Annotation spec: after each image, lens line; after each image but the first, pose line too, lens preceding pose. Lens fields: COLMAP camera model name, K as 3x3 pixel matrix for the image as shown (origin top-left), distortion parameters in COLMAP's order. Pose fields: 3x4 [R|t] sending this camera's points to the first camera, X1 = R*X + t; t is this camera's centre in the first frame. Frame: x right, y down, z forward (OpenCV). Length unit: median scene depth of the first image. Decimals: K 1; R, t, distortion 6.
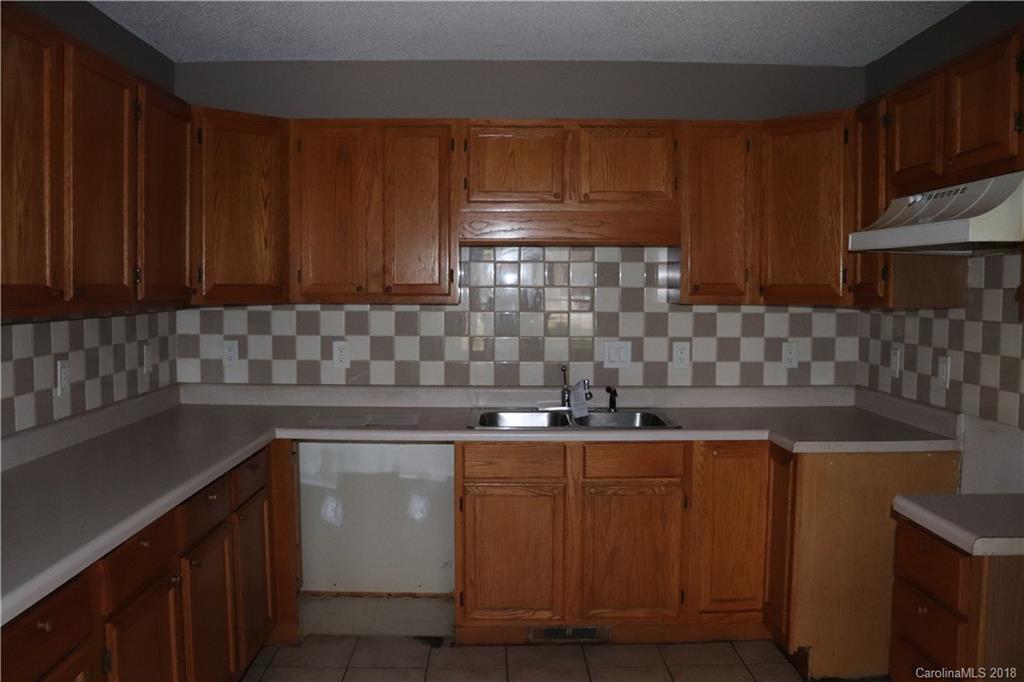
lens RADIAL K [[853.3, 0, 512.0], [0, 853.3, 341.0], [0, 0, 1]] dist [-0.159736, 0.138705]
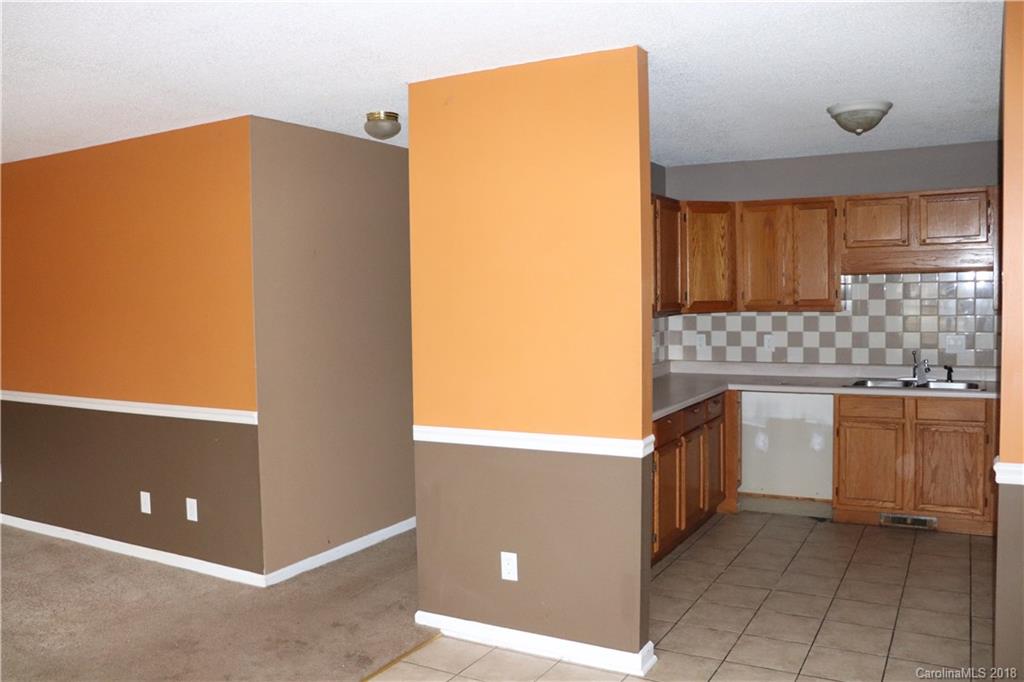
lens RADIAL K [[853.3, 0, 512.0], [0, 853.3, 341.0], [0, 0, 1]] dist [-0.159736, 0.138705]
pose [[0.867197, 0.005177, -0.497938, 0.177577], [-0.007856, 0.999964, -0.003285, 0.022006], [0.497903, 0.006761, 0.867207, -0.652420]]
